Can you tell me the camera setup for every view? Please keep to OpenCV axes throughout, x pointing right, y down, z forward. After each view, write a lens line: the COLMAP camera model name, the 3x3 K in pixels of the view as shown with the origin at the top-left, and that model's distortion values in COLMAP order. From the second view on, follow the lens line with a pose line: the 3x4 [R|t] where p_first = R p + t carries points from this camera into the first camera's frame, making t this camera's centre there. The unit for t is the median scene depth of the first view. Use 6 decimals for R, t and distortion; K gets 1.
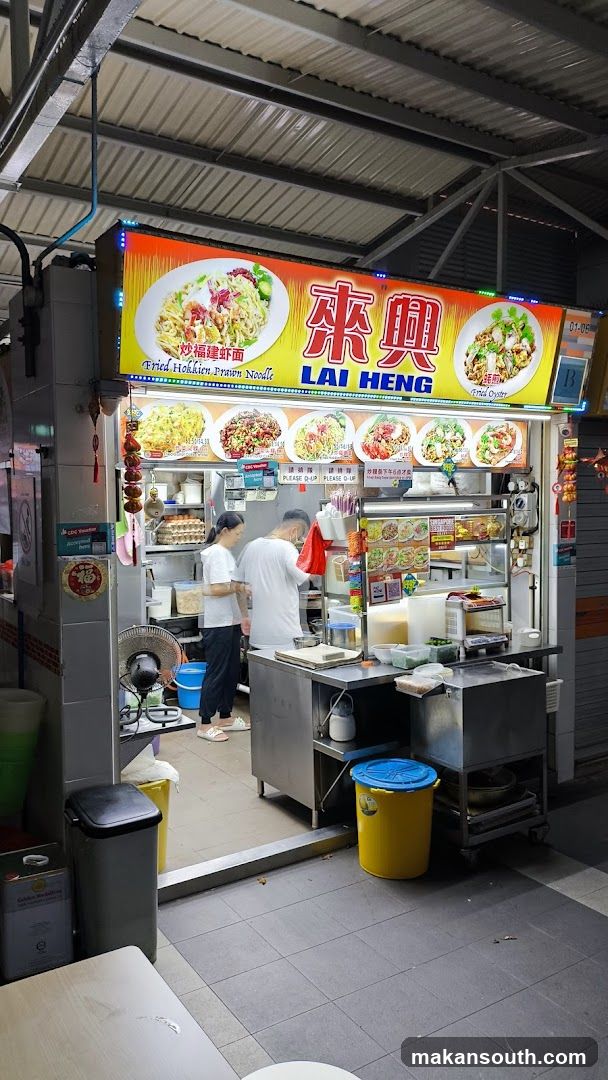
lens RADIAL K [[777.4, 0, 304.0], [0, 777.4, 540.0], [0, 0, 1]] dist [0.093284, 0.000205]
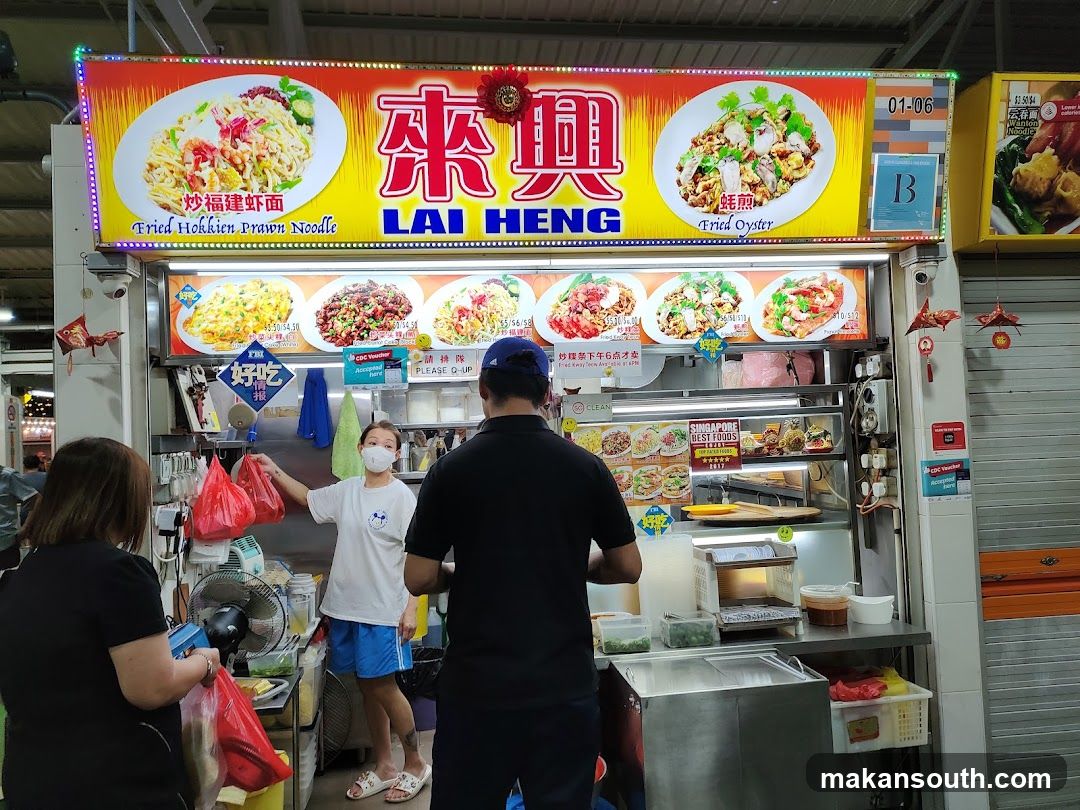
lens RADIAL K [[807.6, 0, 539.9], [0, 807.6, 397.6], [0, 0, 1]] dist [0.054670, -0.073243]
pose [[0.908306, -0.042129, -0.416180, 0.398654], [0.007357, 0.996371, -0.084803, 0.010131], [0.418242, 0.073965, 0.905319, 0.378015]]
